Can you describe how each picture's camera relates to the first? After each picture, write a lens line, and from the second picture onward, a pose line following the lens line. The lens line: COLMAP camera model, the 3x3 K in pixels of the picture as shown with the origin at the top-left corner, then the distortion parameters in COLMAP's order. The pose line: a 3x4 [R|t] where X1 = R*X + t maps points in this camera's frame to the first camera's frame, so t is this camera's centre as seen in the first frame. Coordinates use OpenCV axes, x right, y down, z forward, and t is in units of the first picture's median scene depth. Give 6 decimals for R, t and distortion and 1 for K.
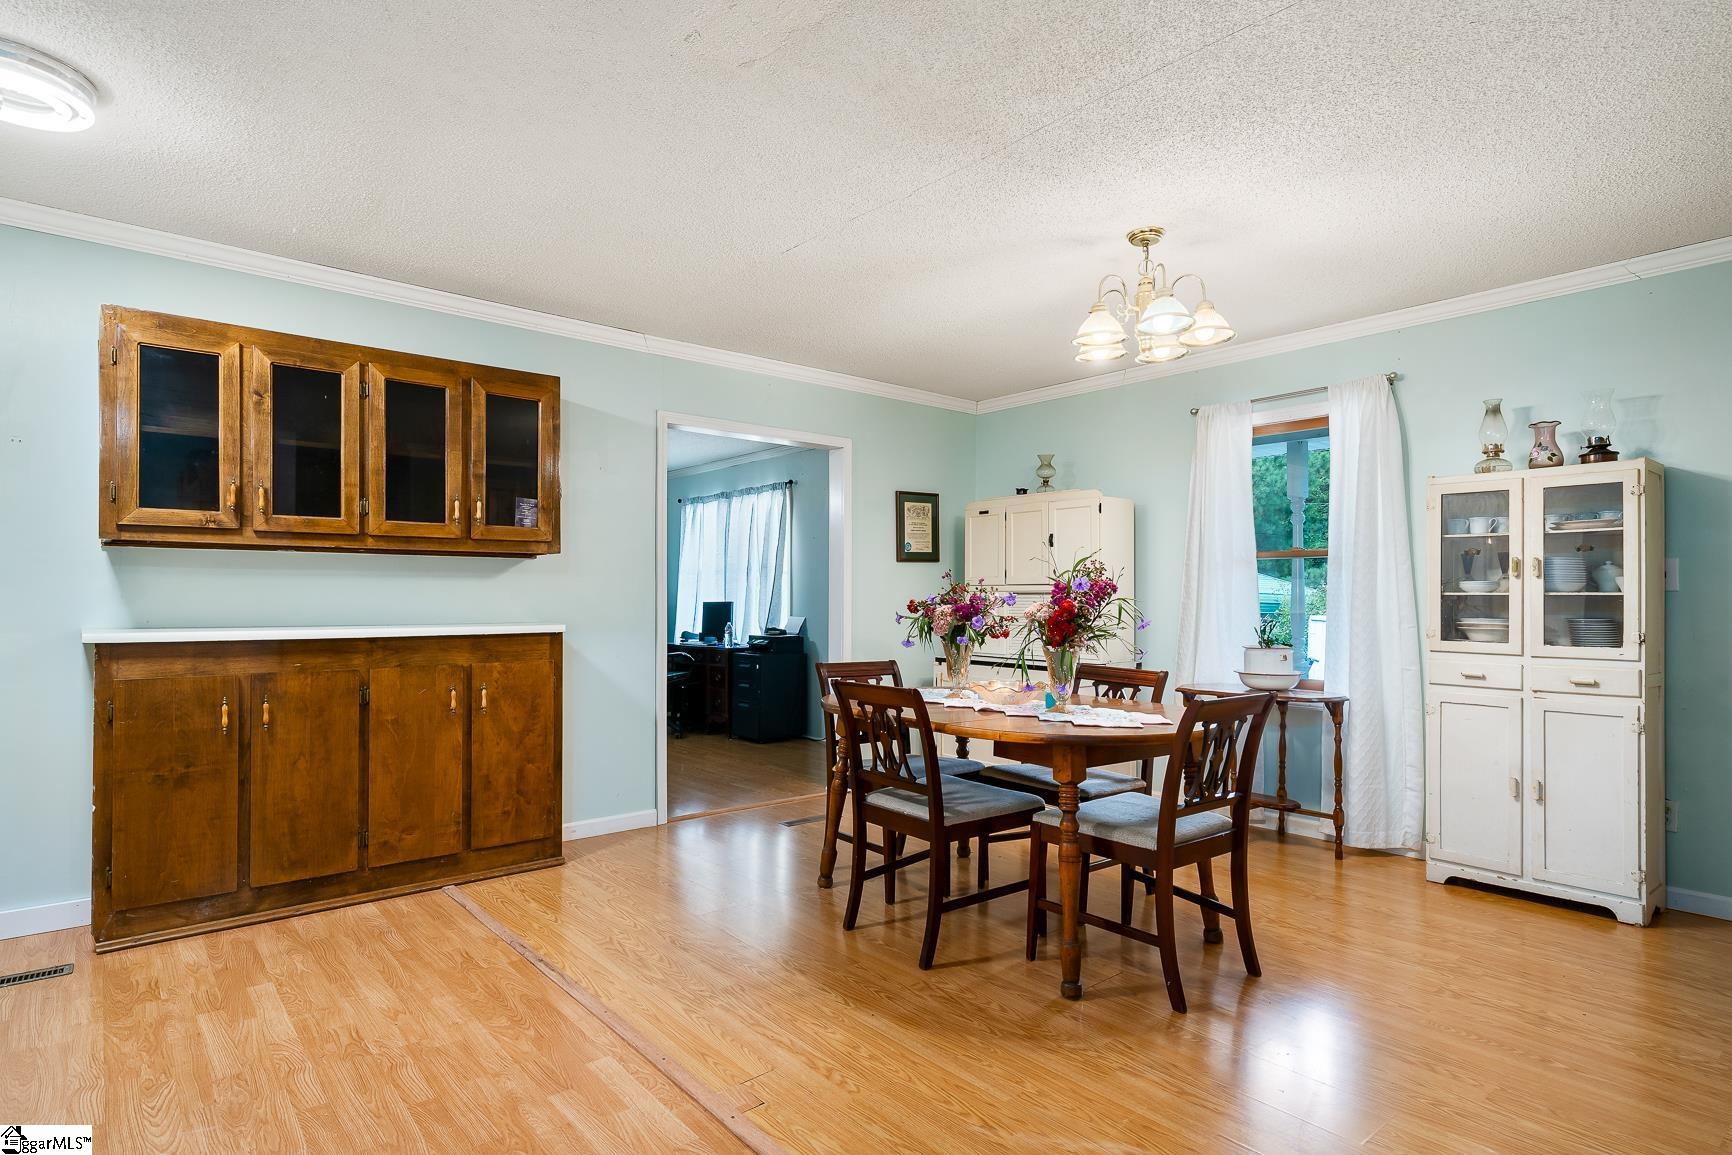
lens RADIAL K [[918.8, 0, 866.0], [0, 918.8, 577.5], [0, 0, 1]] dist [0.002109, 0.000490]
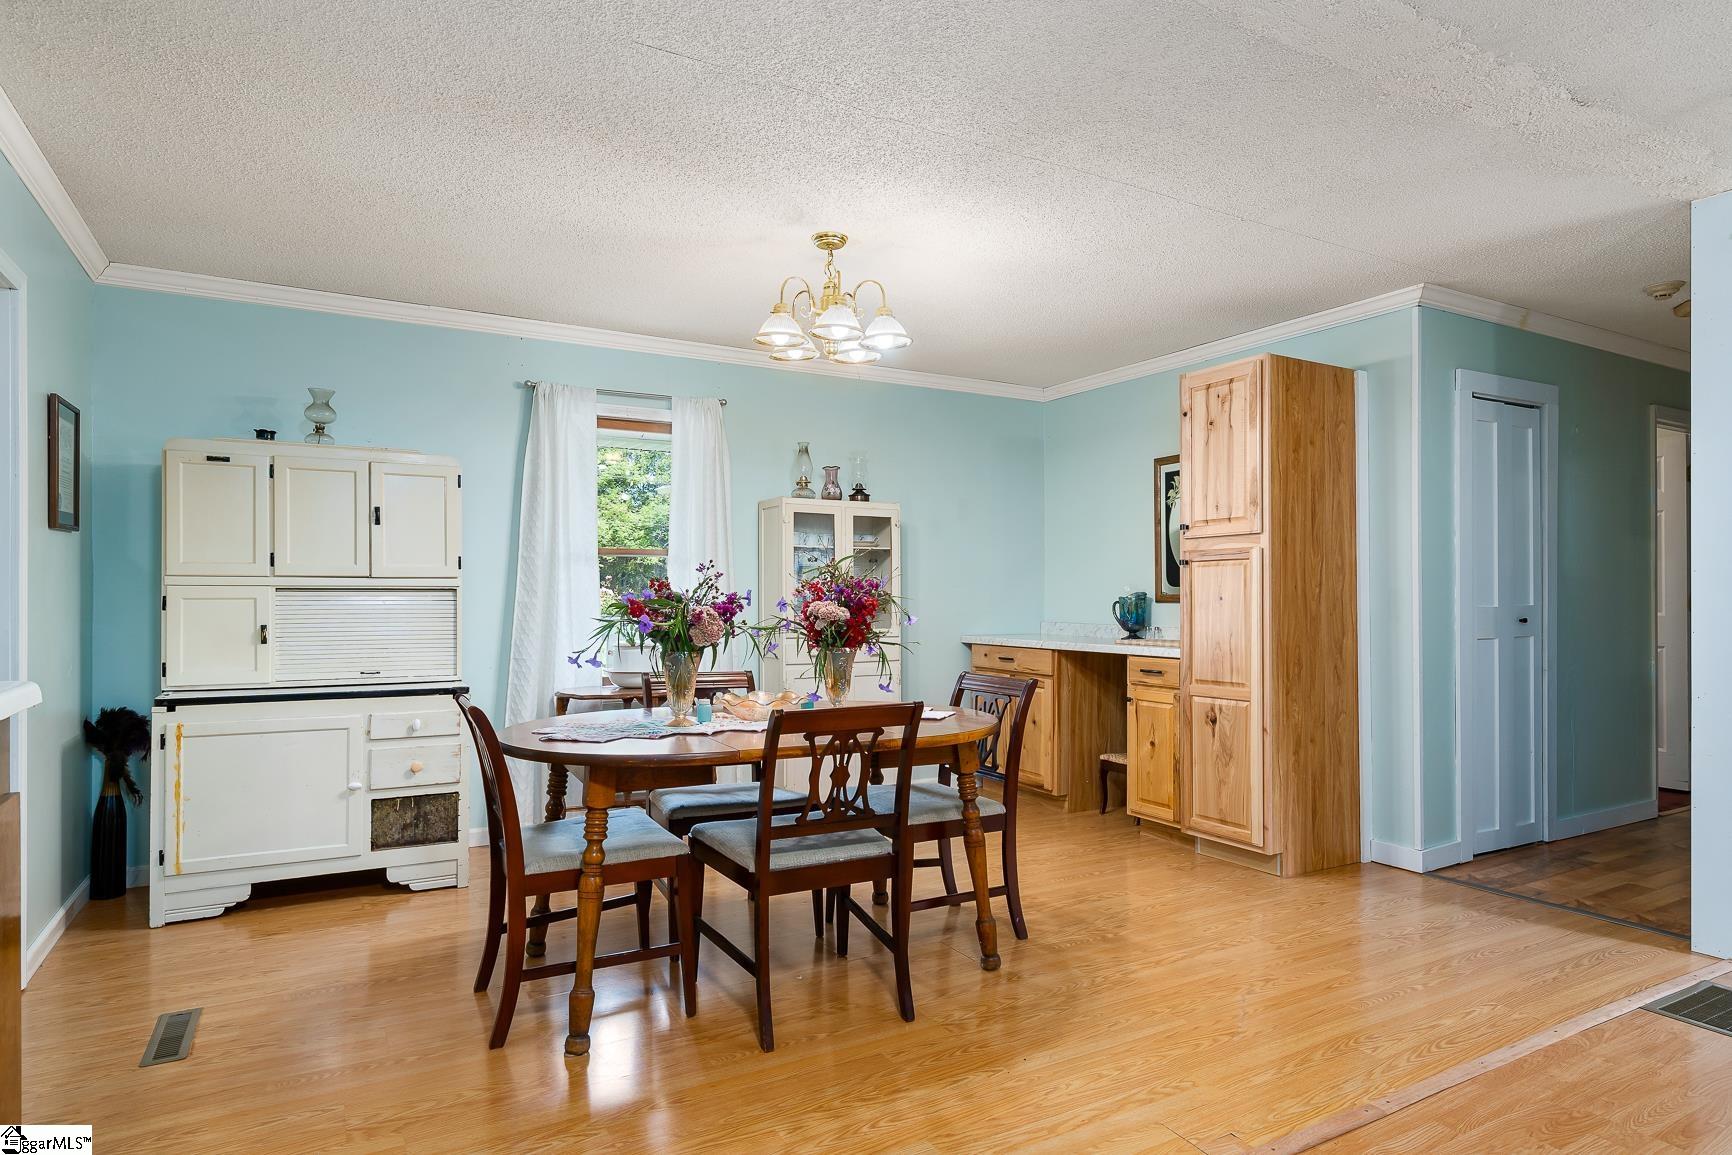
lens RADIAL K [[968.7, 0, 866.0], [0, 968.7, 577.5], [0, 0, 1]] dist [0.004014, 0.000378]
pose [[0.183654, 0.015659, 0.982866, -0.738694], [-0.021776, 0.999693, -0.011859, 0.013290], [-0.982750, -0.019225, 0.183939, 0.755990]]
